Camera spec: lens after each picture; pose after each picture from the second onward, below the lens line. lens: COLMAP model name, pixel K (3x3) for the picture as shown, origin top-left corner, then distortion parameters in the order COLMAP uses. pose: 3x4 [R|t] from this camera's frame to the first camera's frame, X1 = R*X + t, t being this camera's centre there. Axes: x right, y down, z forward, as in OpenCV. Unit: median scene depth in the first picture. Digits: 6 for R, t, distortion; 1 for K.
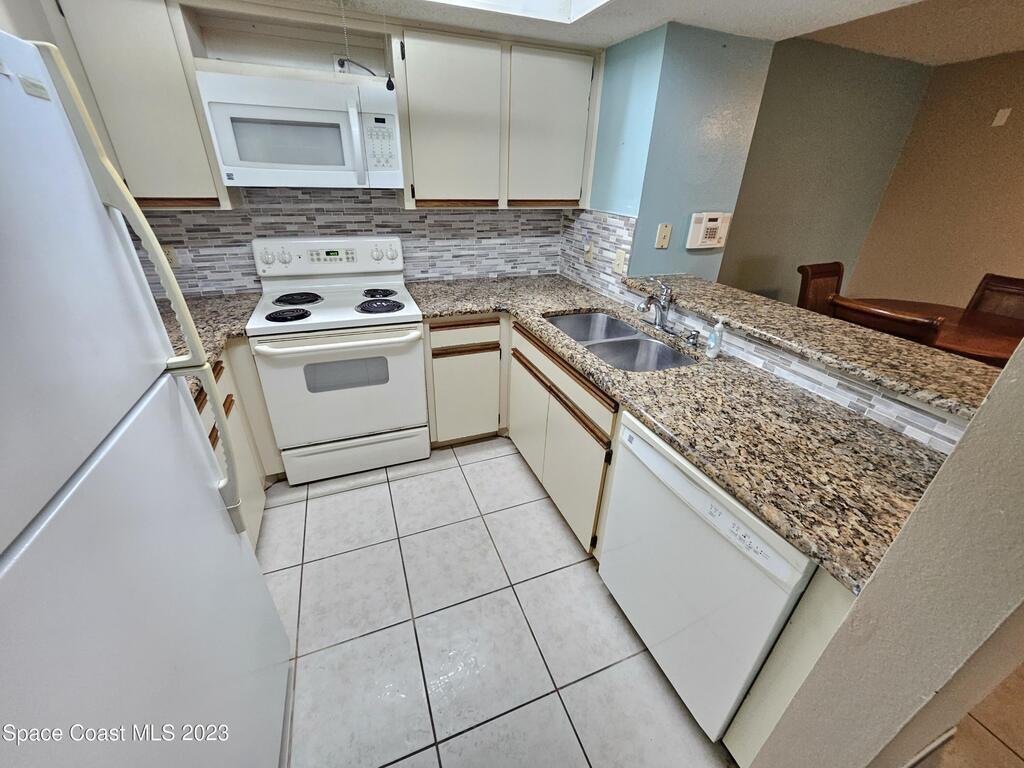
lens RADIAL K [[402.1, 0, 509.9], [0, 402.1, 376.2], [0, 0, 1]] dist [-0.002728, 0.000147]
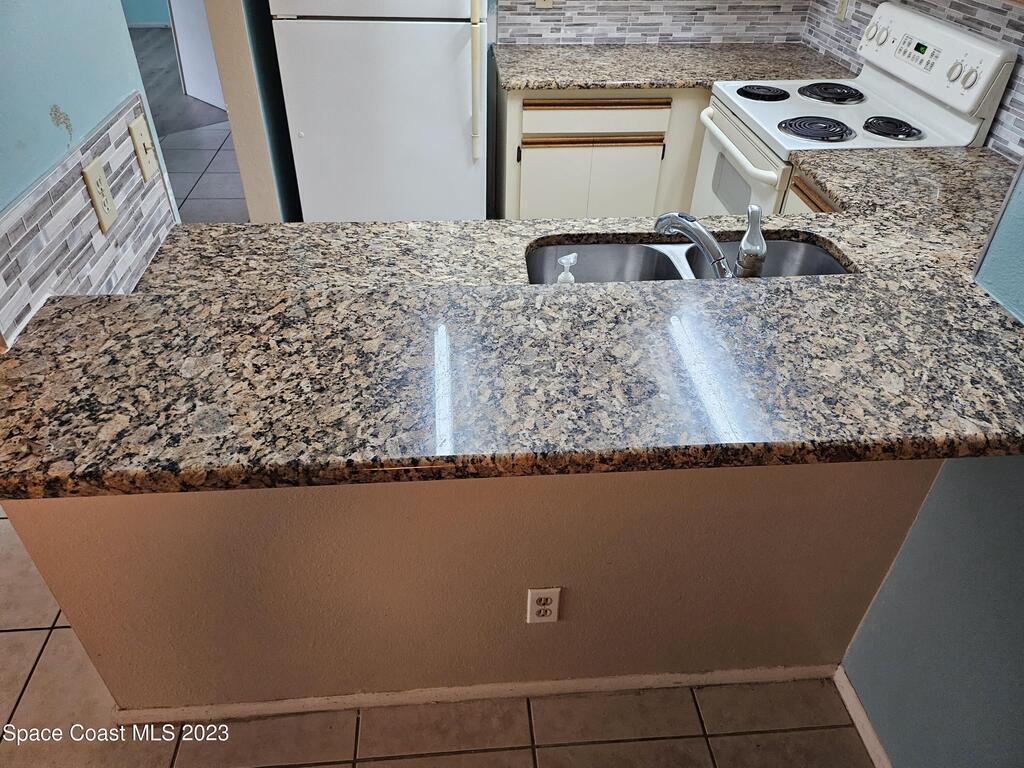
lens RADIAL K [[721.2, 0, 512.0], [0, 721.2, 384.0], [0, 0, 1]] dist [0.076115, -0.076630]
pose [[-0.282724, 0.552122, -0.784365, 1.534319], [-0.450973, 0.645201, 0.616716, -0.653305], [0.846576, 0.528088, 0.066579, 1.126098]]
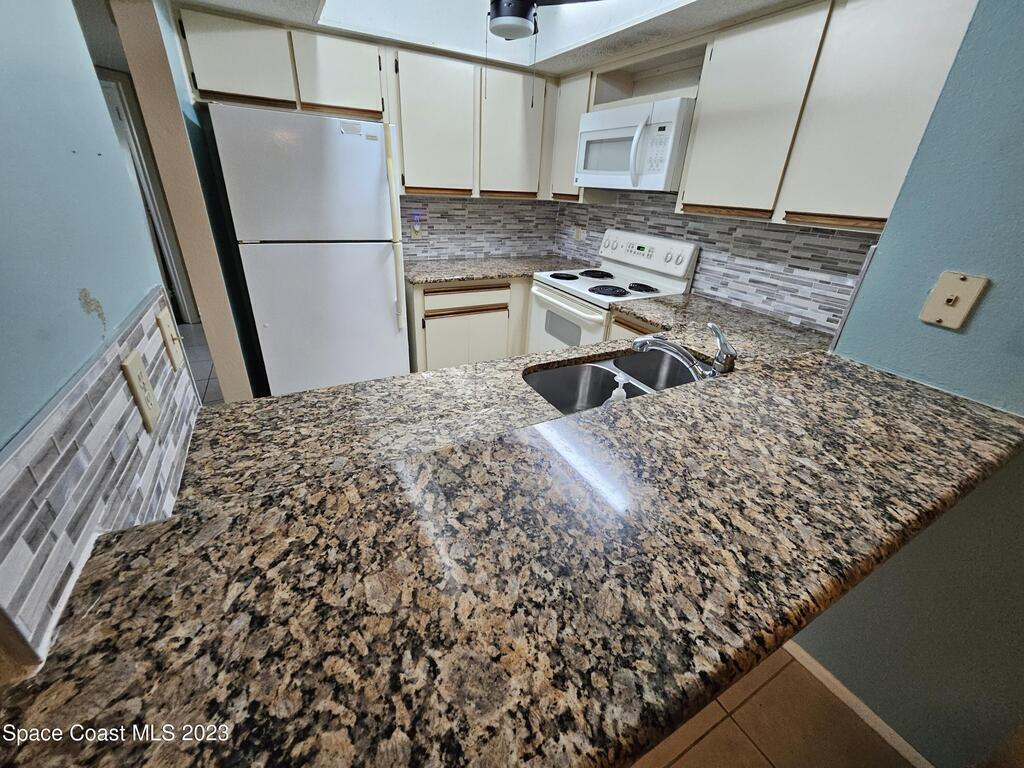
lens RADIAL K [[402.1, 0, 509.9], [0, 402.1, 376.2], [0, 0, 1]] dist [-0.002728, 0.000147]
pose [[0.124529, 0.410425, -0.903352, 1.220478], [-0.483346, 0.820202, 0.306017, -0.294407], [0.866527, 0.398524, 0.300516, 0.787320]]
